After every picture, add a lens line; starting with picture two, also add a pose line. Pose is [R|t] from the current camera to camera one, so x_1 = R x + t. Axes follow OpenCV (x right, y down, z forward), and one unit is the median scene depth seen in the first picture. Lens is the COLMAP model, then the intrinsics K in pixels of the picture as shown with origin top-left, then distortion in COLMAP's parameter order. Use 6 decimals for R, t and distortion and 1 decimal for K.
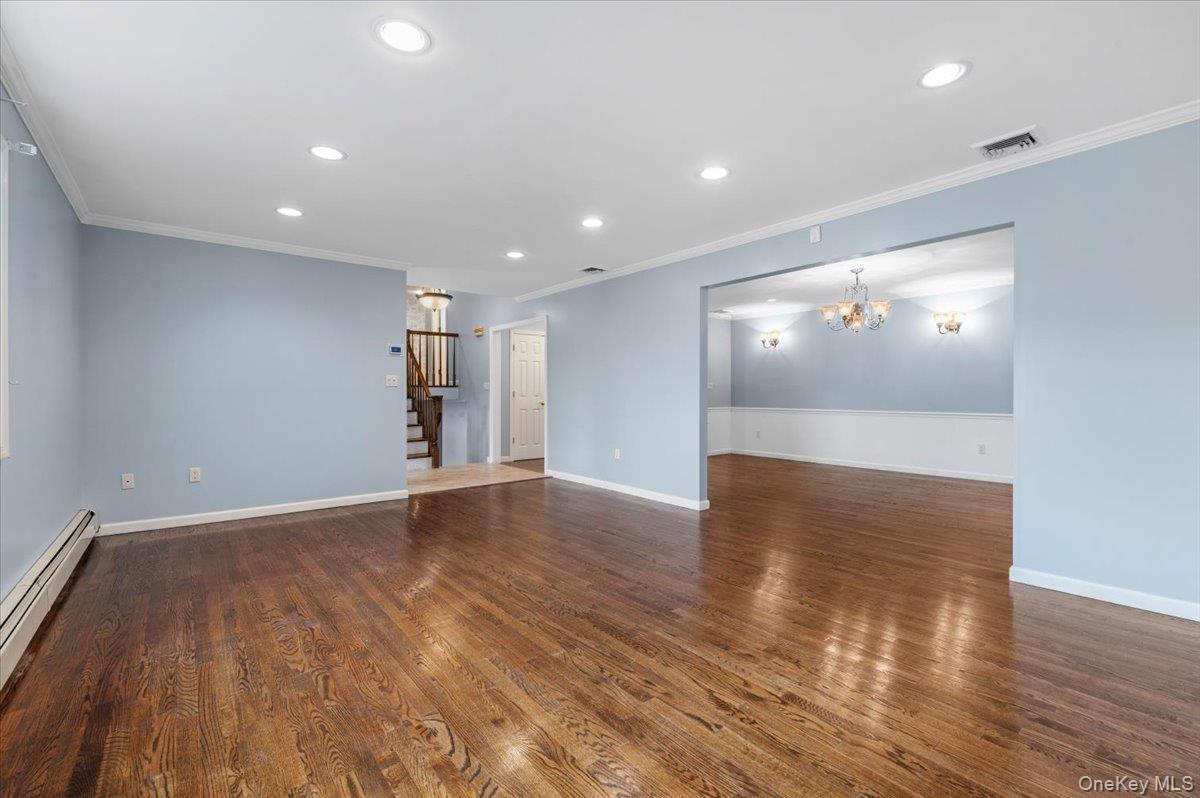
lens RADIAL K [[518.4, 0, 602.3], [0, 518.4, 396.9], [0, 0, 1]] dist [0.002654, 0.000002]
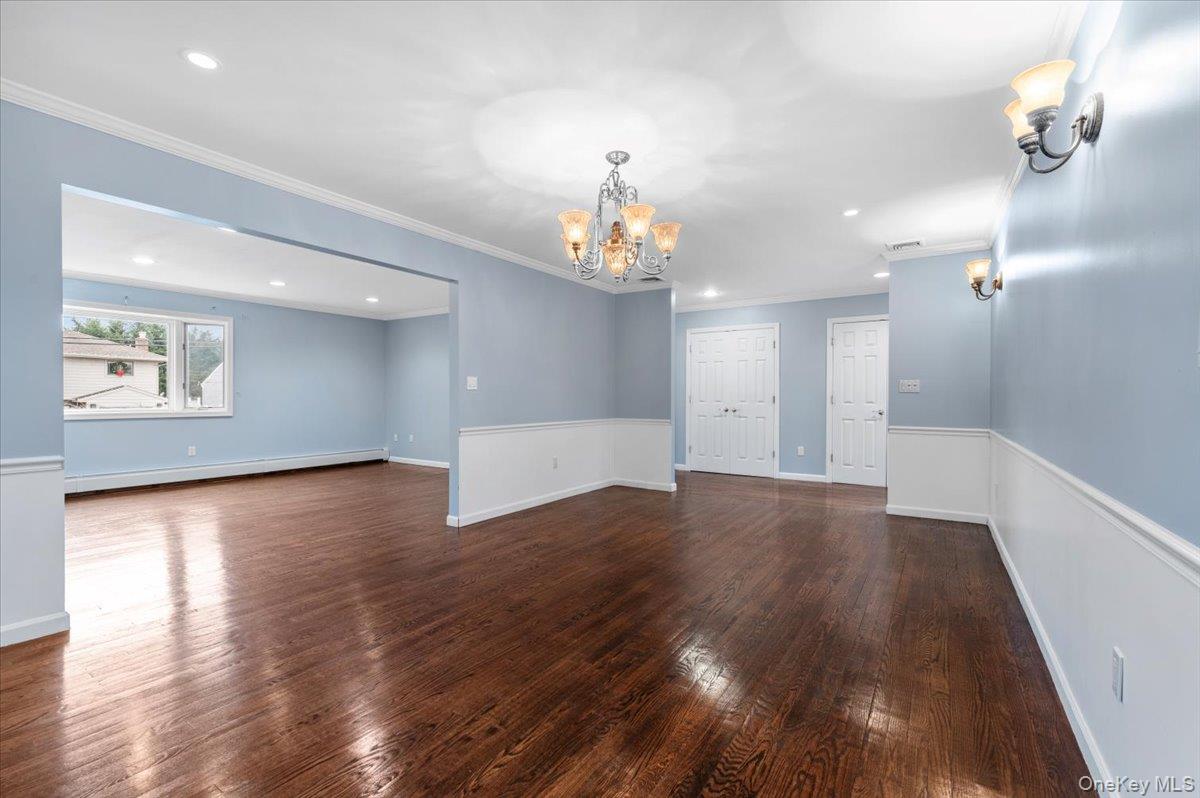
lens RADIAL K [[518.4, 0, 602.3], [0, 518.4, 396.9], [0, 0, 1]] dist [0.002654, 0.000002]
pose [[0.300027, 0.009082, -0.953888, 0.661531], [-0.009345, 0.999935, 0.006581, -0.014304], [0.953885, 0.006939, 0.300092, 0.564983]]
